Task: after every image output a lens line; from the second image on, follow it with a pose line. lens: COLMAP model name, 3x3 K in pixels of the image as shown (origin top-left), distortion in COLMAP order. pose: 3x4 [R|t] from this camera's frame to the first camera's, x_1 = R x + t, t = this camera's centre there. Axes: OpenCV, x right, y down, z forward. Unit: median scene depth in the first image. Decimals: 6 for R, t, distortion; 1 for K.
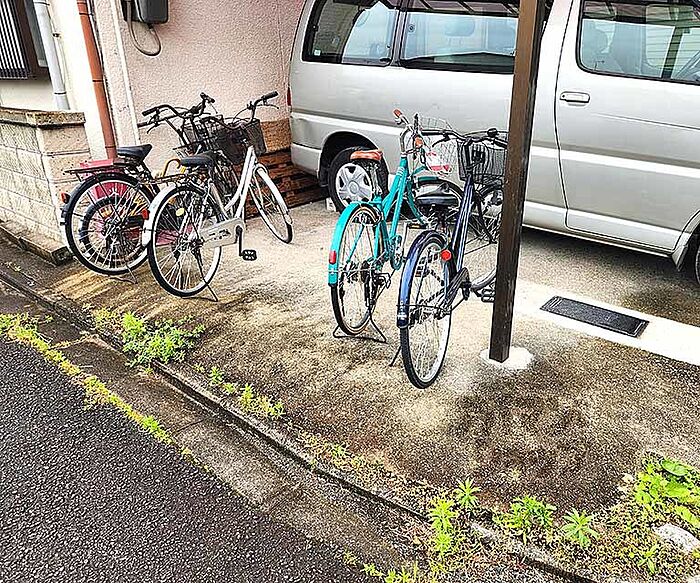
lens RADIAL K [[520.9, 0, 387.0], [0, 520.9, 291.3], [0, 0, 1]] dist [0.073408, -0.067268]
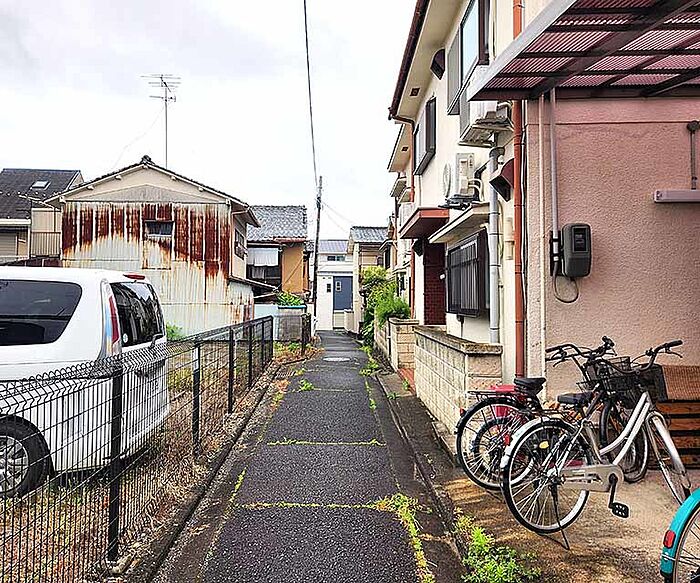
lens RADIAL K [[520.9, 0, 320.6], [0, 520.9, 280.0], [0, 0, 1]] dist [0.073408, -0.067268]
pose [[0.601509, -0.026894, -0.798413, 0.157409], [-0.308362, 0.914160, -0.263107, -0.030743], [0.736953, 0.404461, 0.541582, -0.024876]]
